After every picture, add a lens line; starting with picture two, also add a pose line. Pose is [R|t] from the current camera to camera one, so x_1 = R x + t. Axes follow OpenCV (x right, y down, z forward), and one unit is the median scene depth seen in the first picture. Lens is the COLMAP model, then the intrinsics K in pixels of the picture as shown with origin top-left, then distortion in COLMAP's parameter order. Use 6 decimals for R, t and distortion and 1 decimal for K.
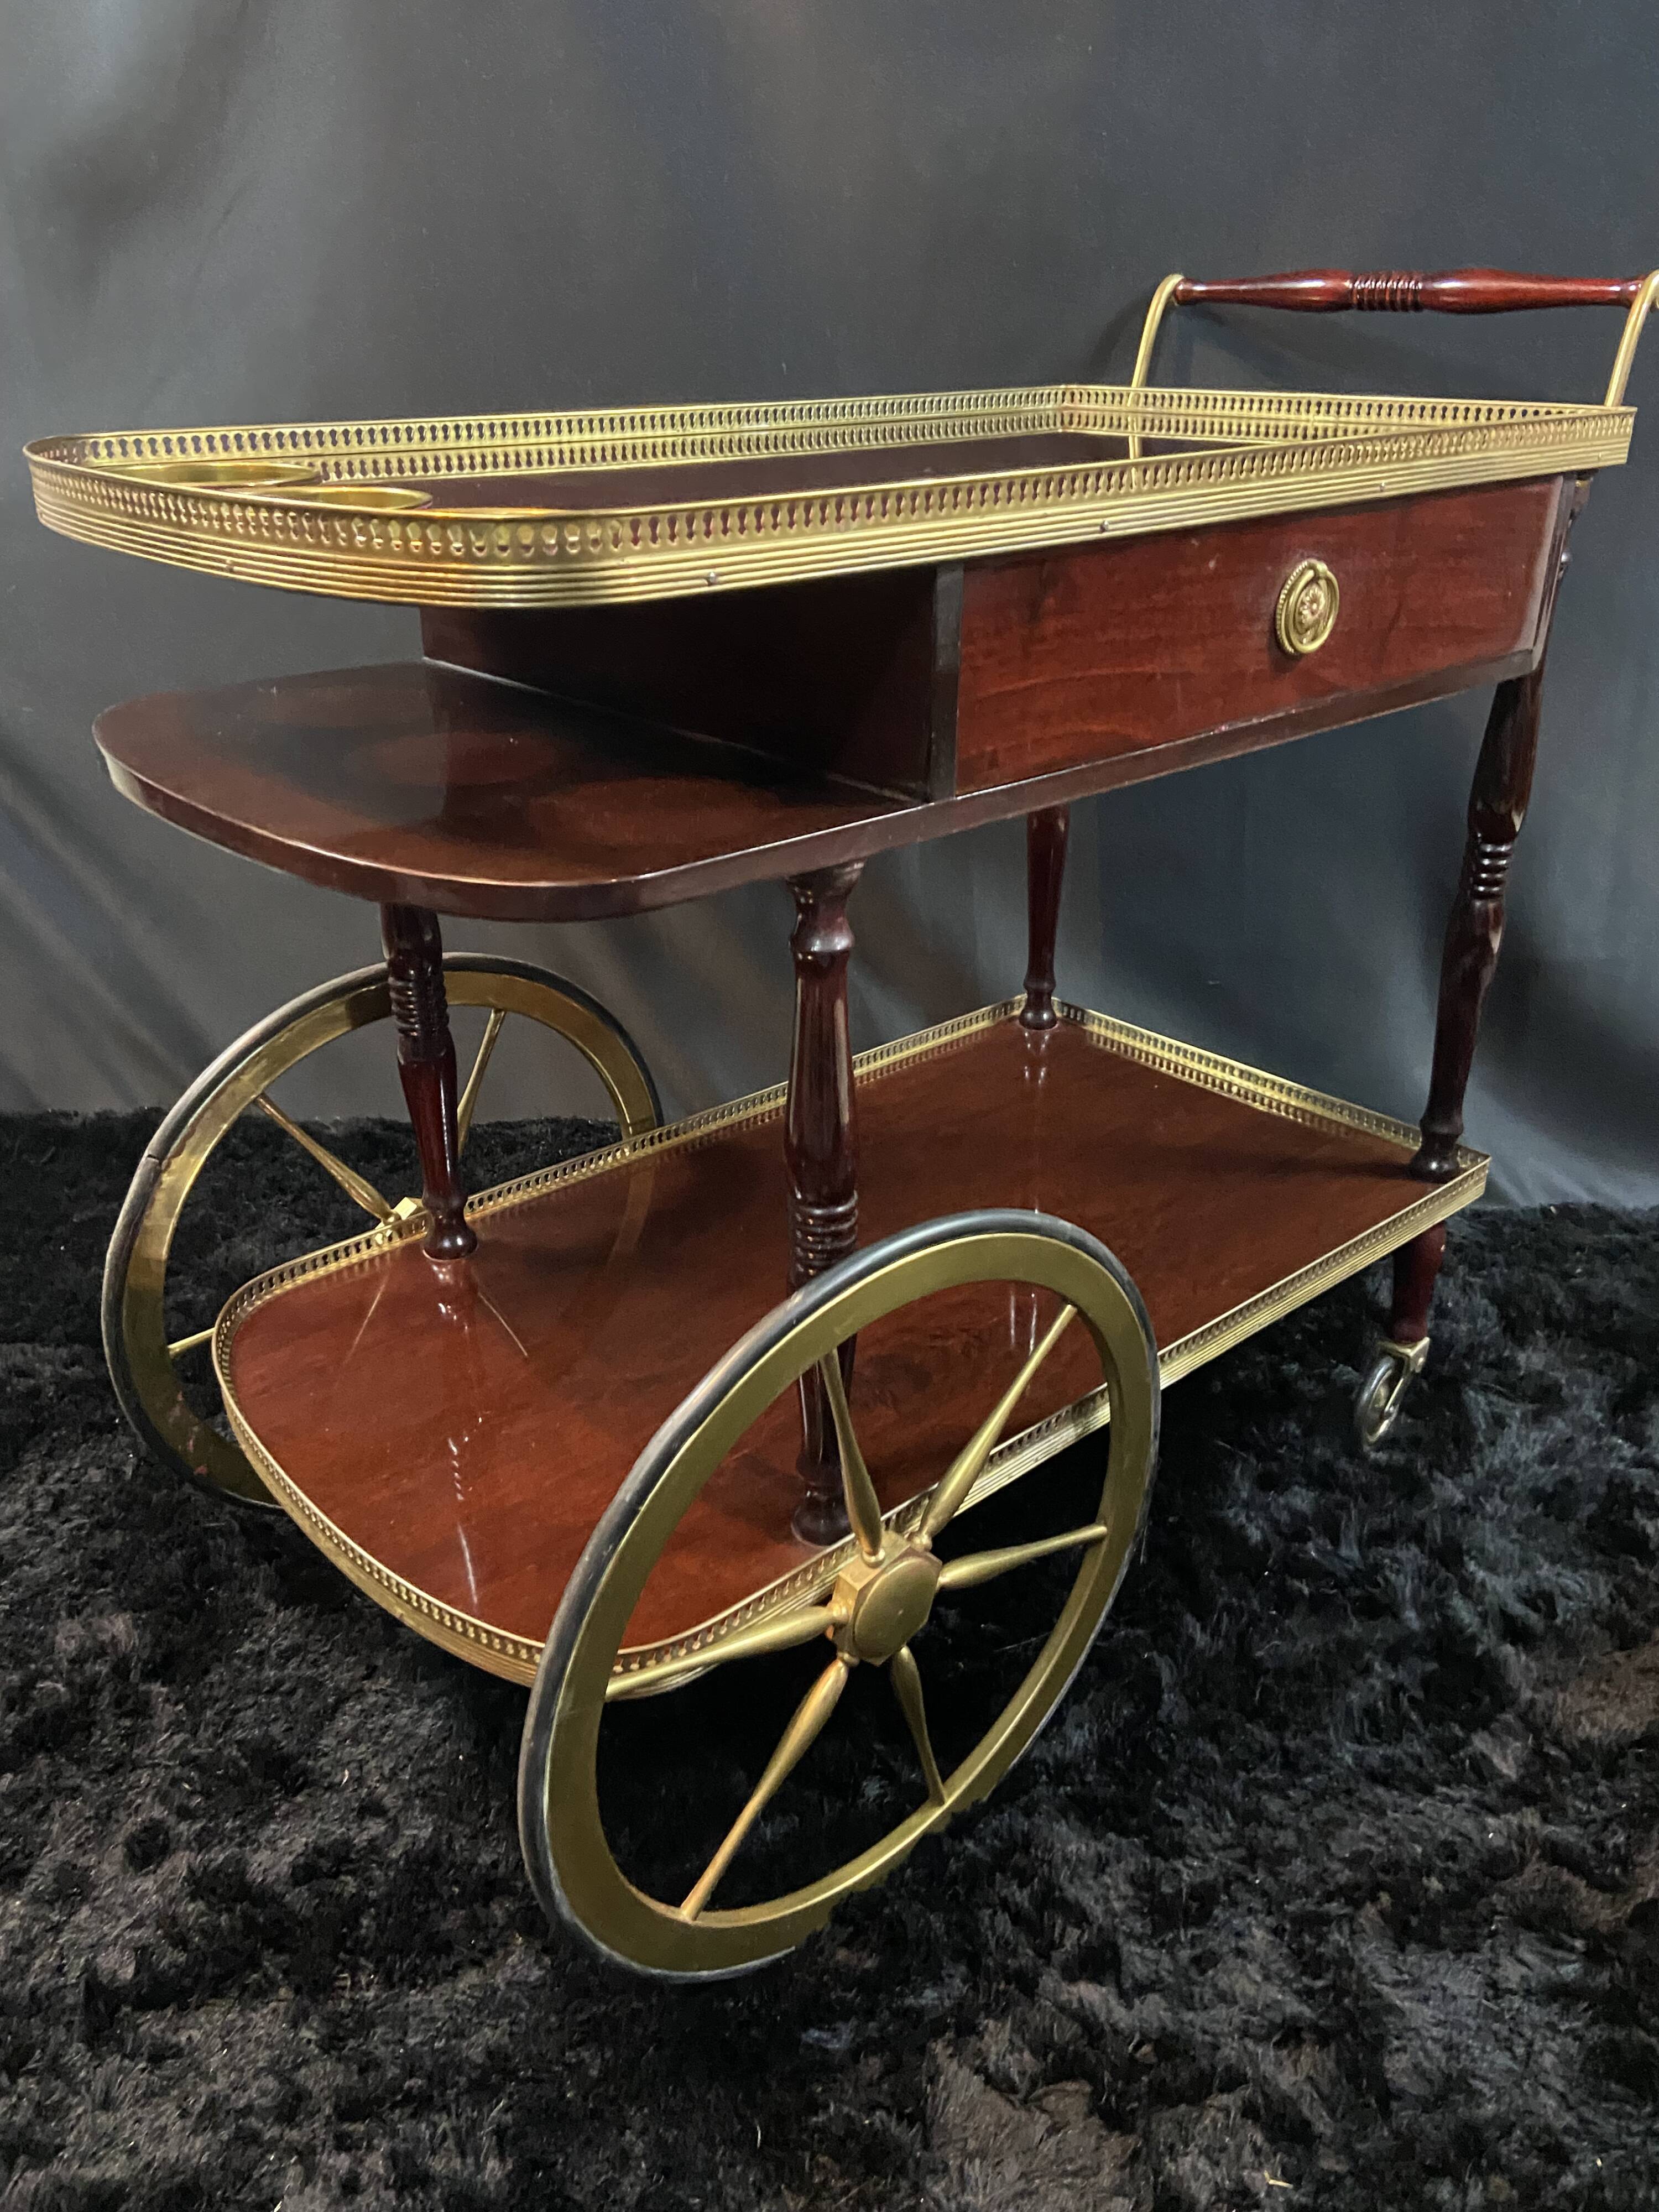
lens RADIAL K [[1660.6, 0, 829.8], [0, 1660.6, 1120.5], [0, 0, 1]] dist [0.120791, -0.155018]
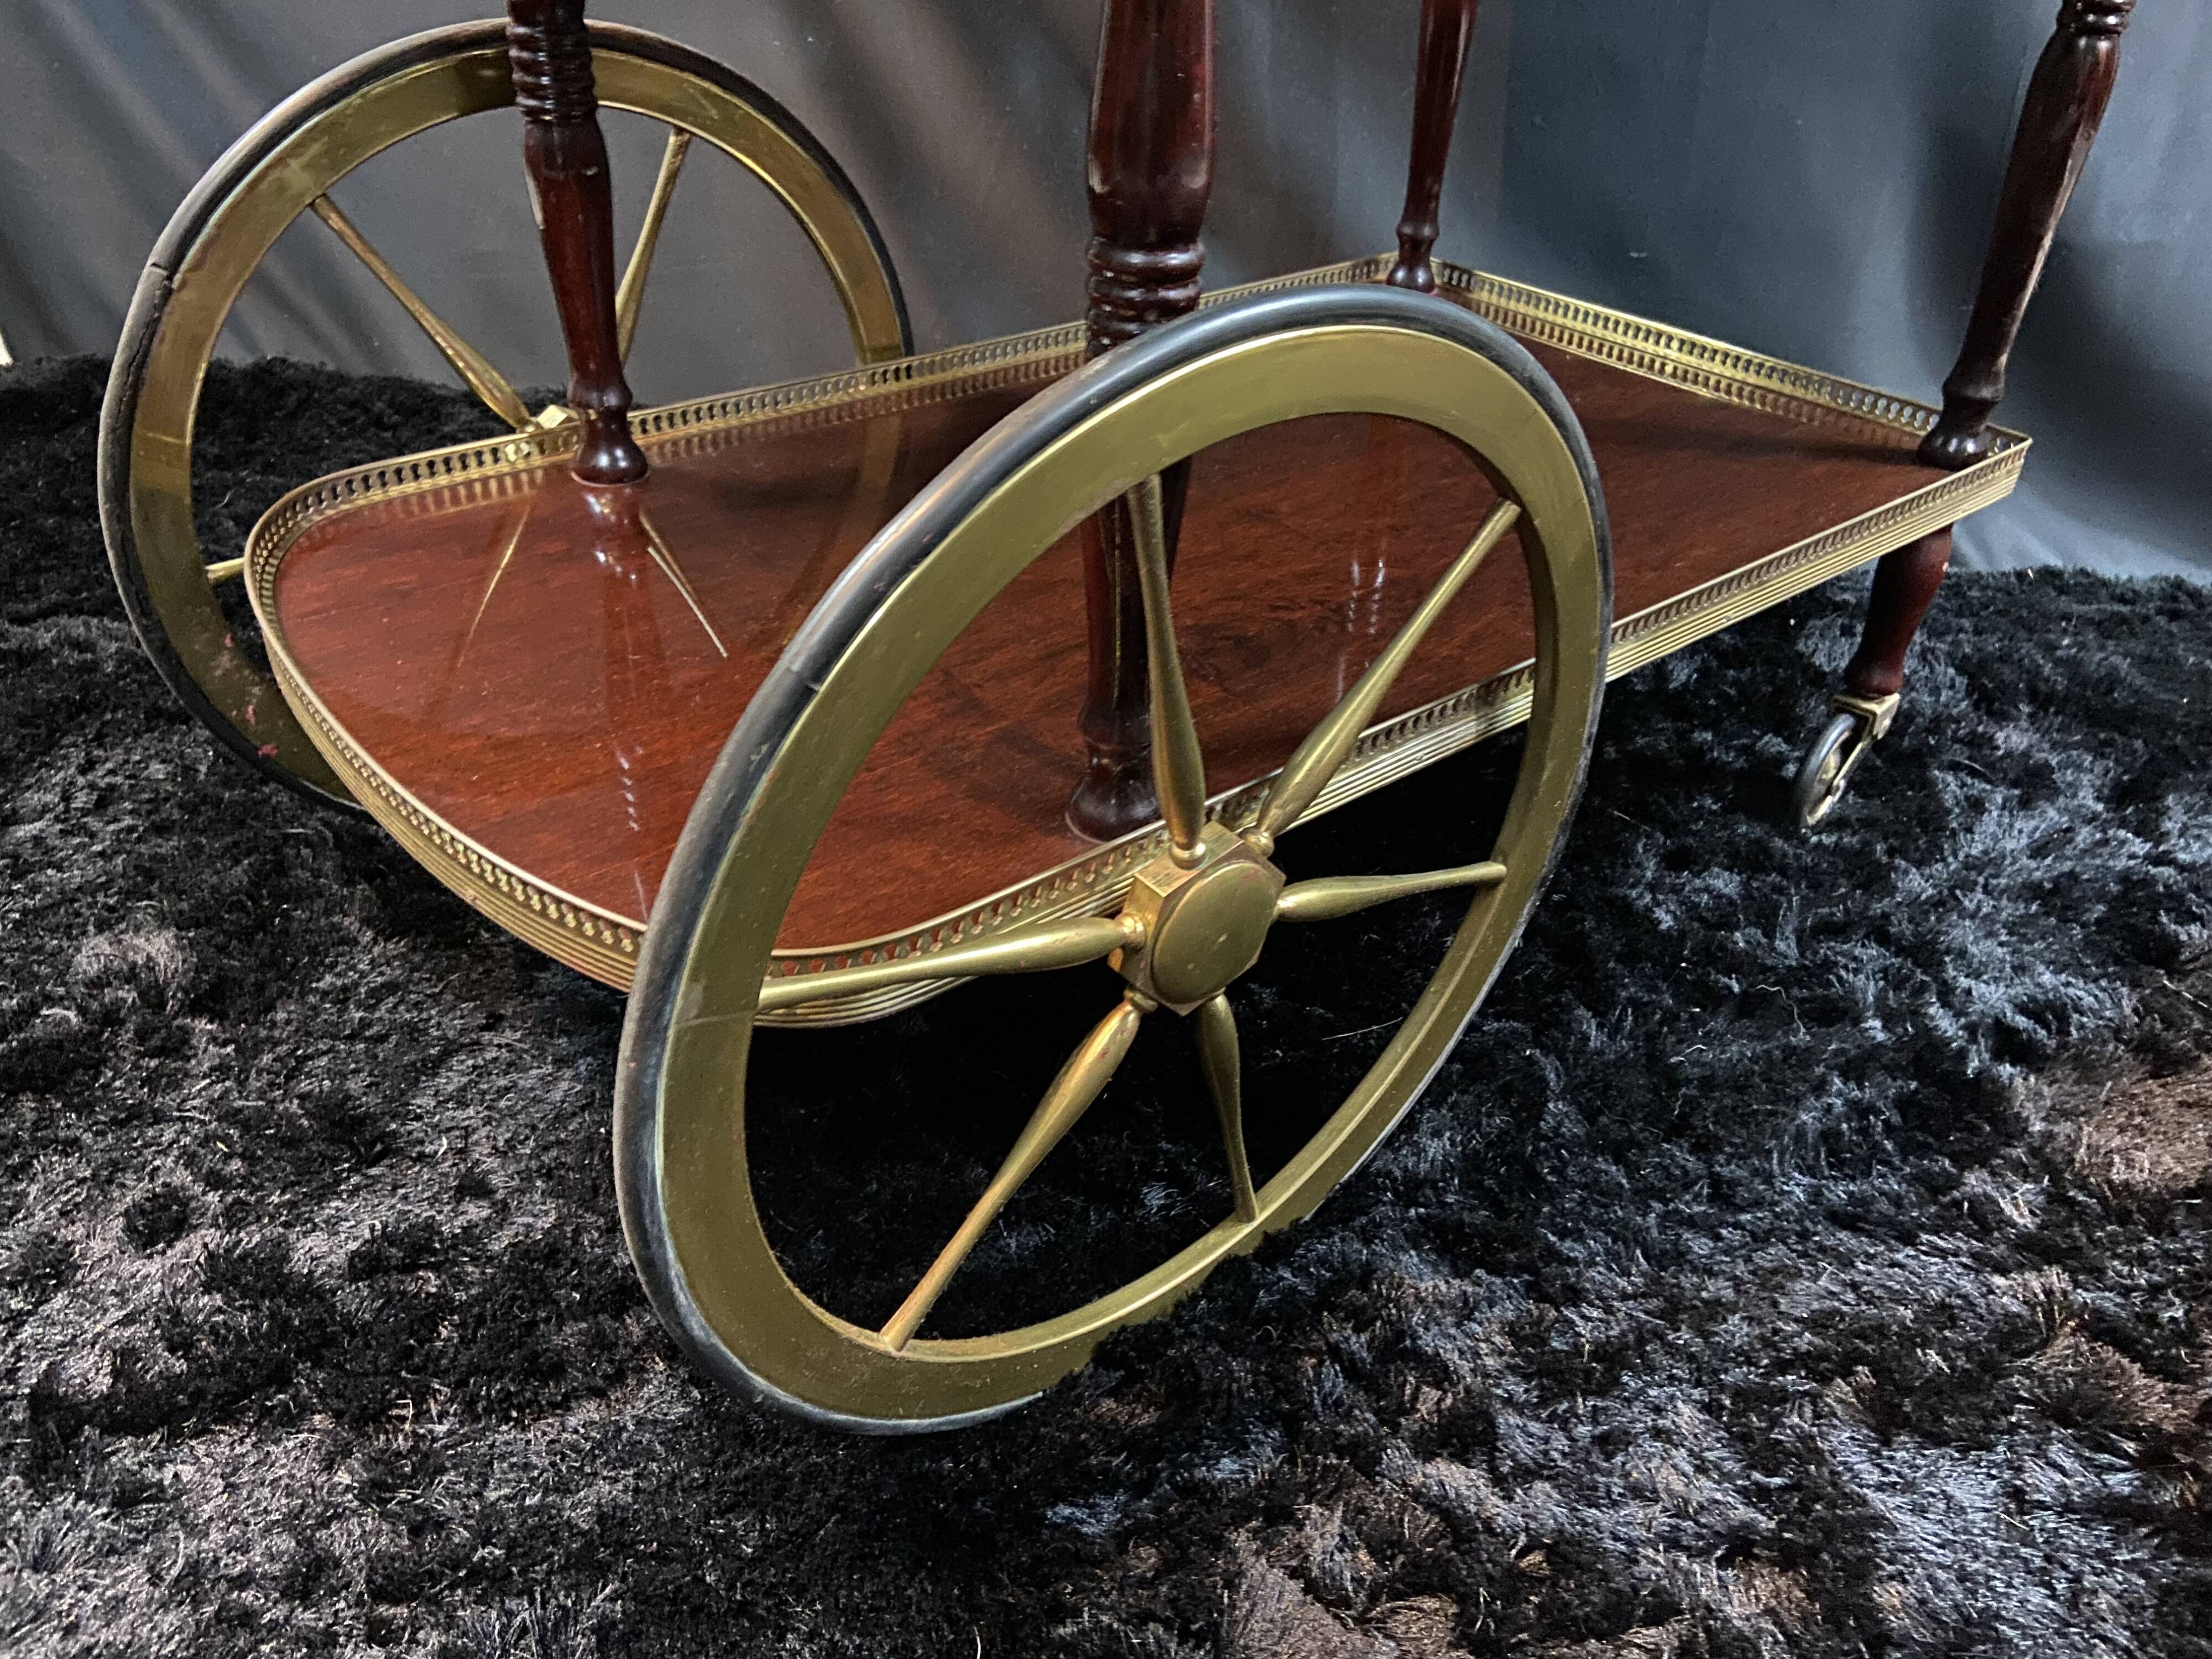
lens RADIAL K [[1660.6, 0, 1109.6], [0, 1660.6, 832.9], [0, 0, 1]] dist [0.120791, -0.155018]
pose [[0.998589, 0.052674, 0.006800, -0.008109], [-0.053111, 0.989704, 0.132909, 0.133885], [0.000271, -0.133083, 0.991105, 0.278252]]
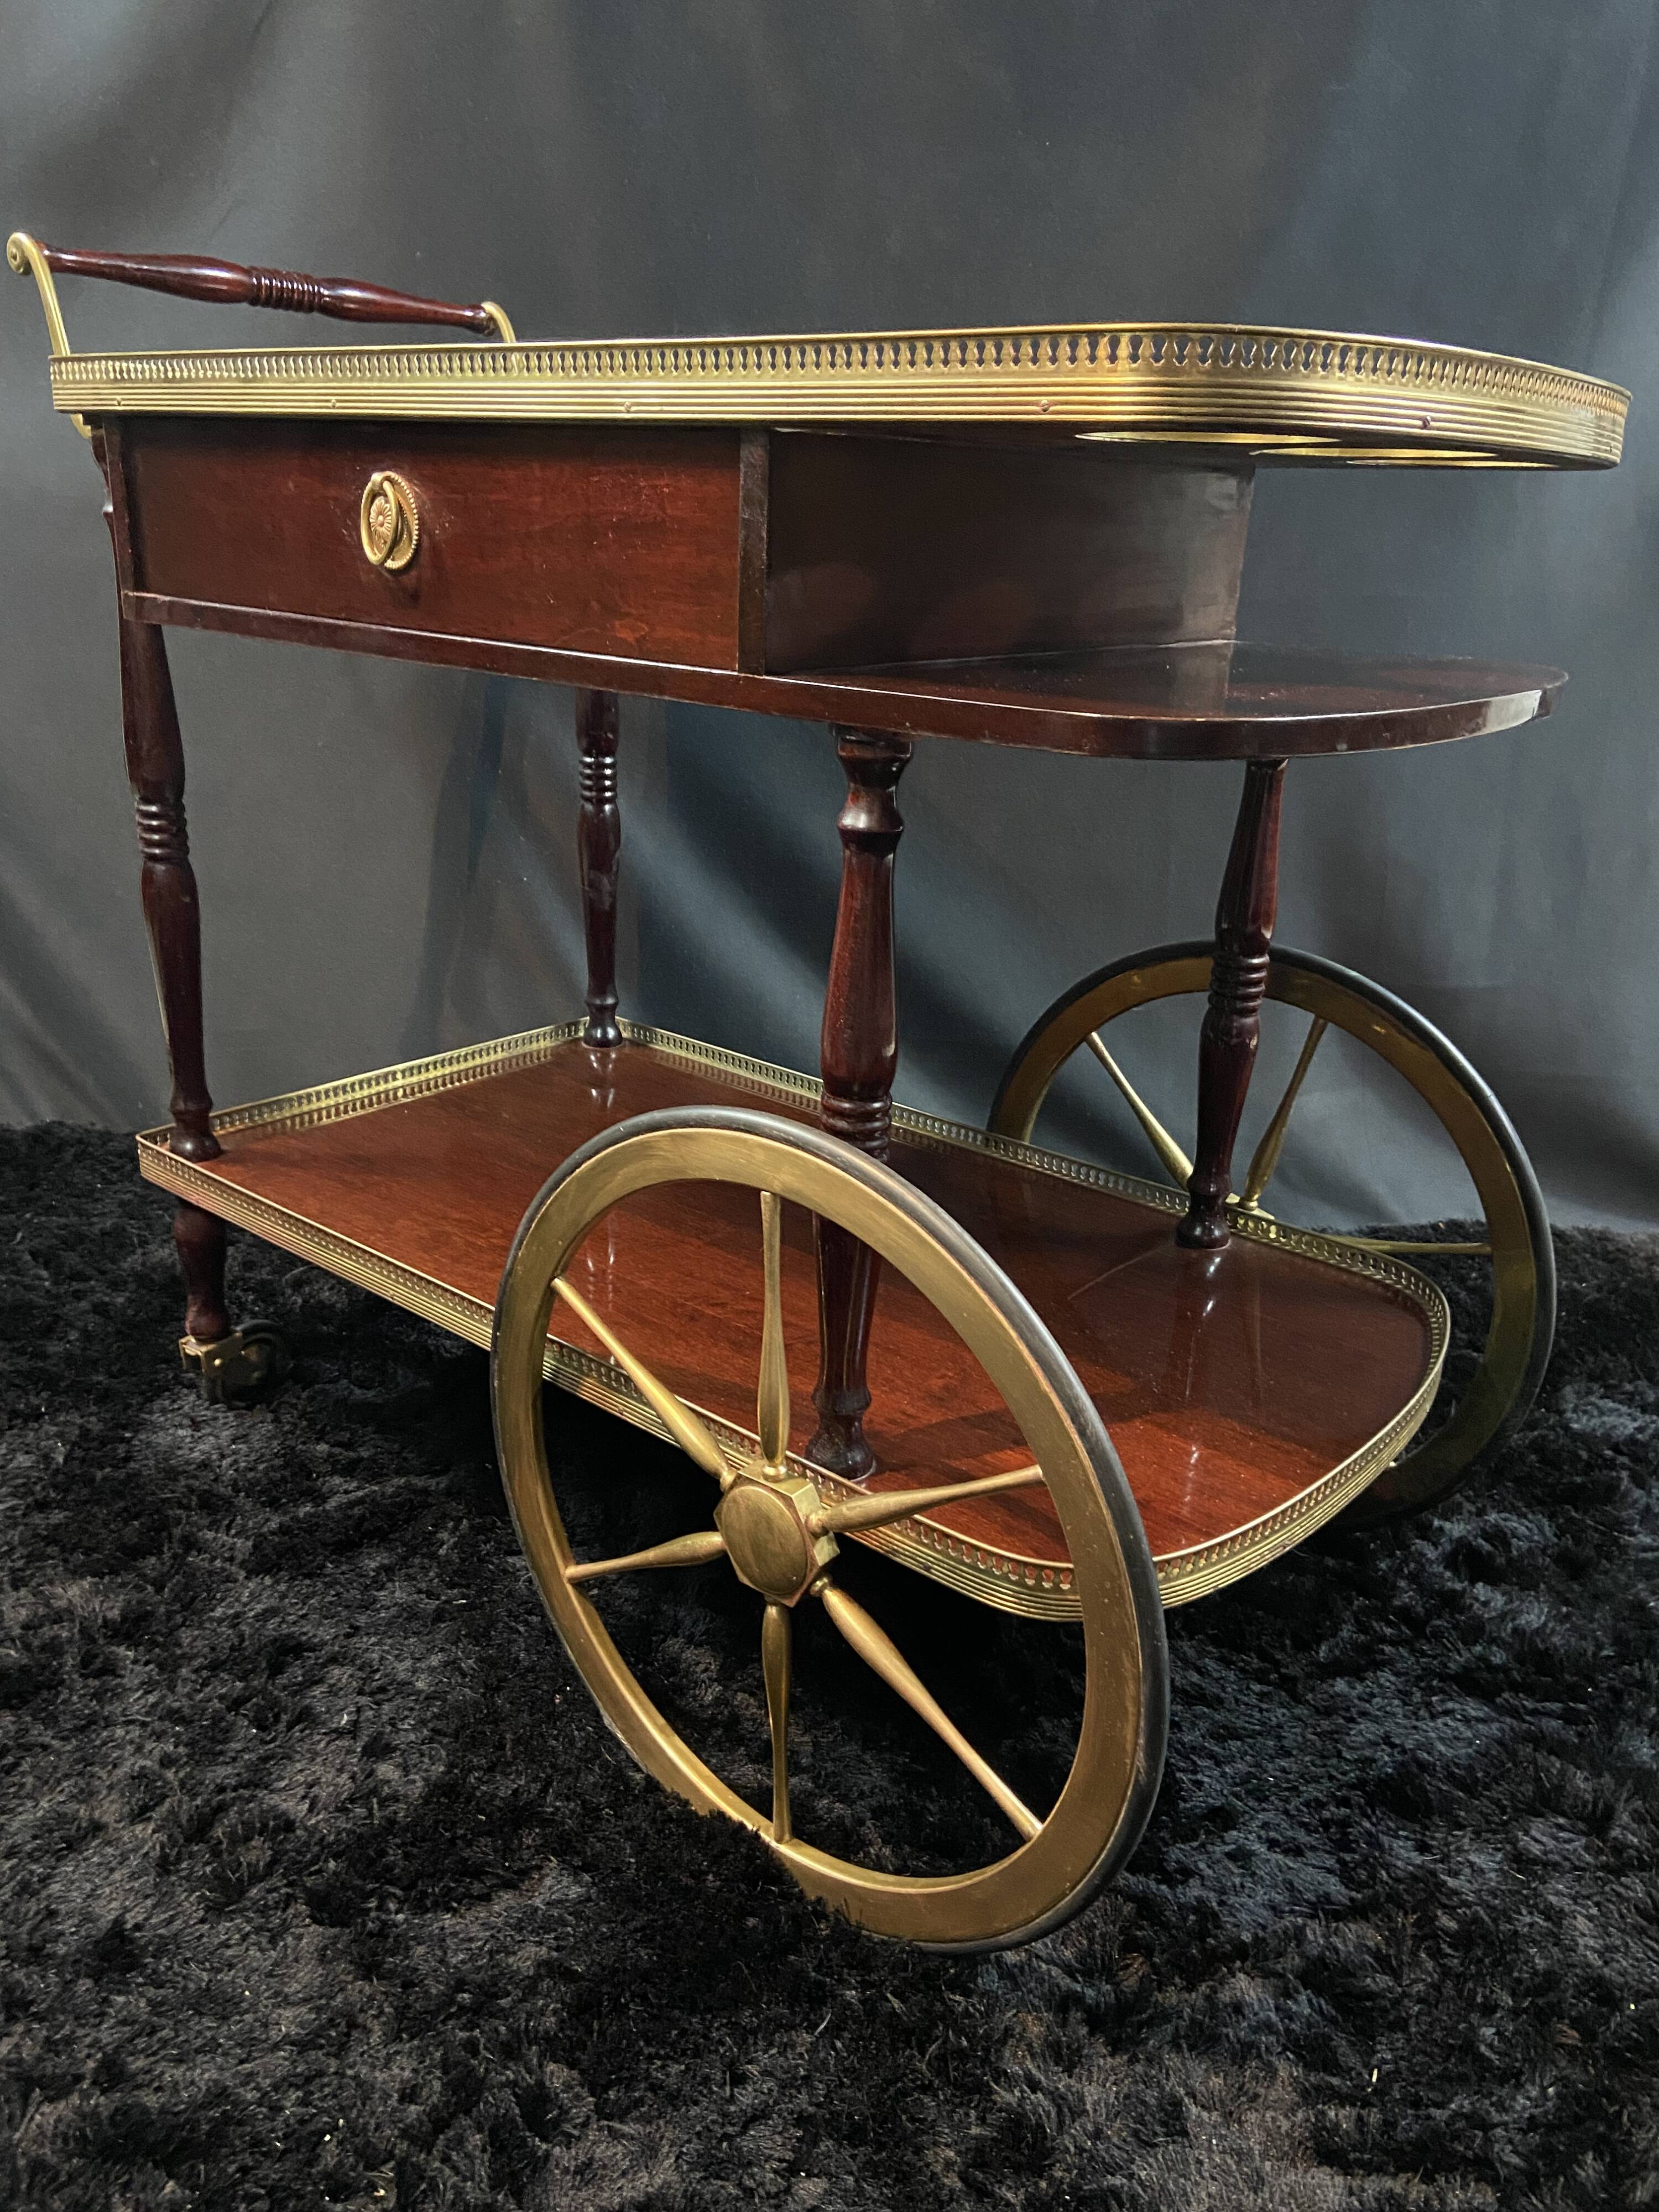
lens RADIAL K [[1660.6, 0, 837.4], [0, 1660.6, 1120.5], [0, 0, 1]] dist [0.120791, -0.155018]
pose [[0.991326, 0.013441, 0.130738, -0.134139], [0.000207, 0.994596, -0.103818, 0.143028], [-0.131427, 0.102945, 0.985966, -0.007760]]
